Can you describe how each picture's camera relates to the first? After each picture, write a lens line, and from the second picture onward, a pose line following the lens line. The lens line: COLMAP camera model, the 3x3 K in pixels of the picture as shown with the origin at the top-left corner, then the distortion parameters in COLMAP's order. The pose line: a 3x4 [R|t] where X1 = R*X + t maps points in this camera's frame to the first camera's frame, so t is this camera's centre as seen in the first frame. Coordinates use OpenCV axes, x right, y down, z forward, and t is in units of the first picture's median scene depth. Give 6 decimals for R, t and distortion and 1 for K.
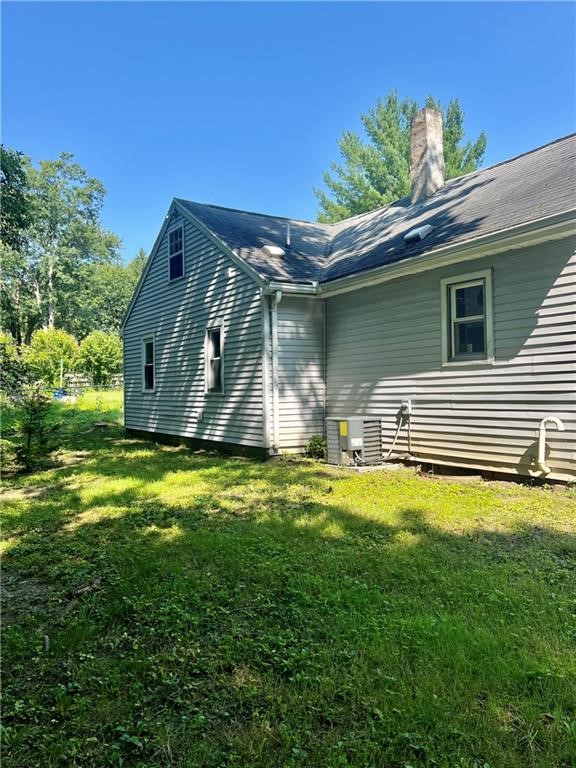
lens RADIAL K [[576.3, 0, 280.7], [0, 576.3, 385.5], [0, 0, 1]] dist [0.066320, -0.091726]
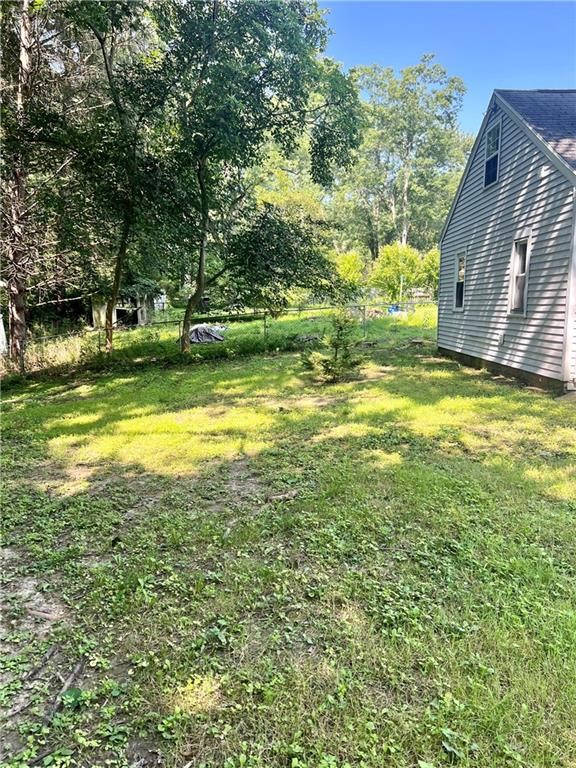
lens RADIAL K [[576.3, 0, 280.7], [0, 576.3, 385.5], [0, 0, 1]] dist [0.066320, -0.091726]
pose [[0.821582, 0.093044, -0.562447, 0.095894], [-0.007911, 0.988357, 0.151946, -0.011056], [0.570036, -0.120387, 0.812752, 0.042408]]
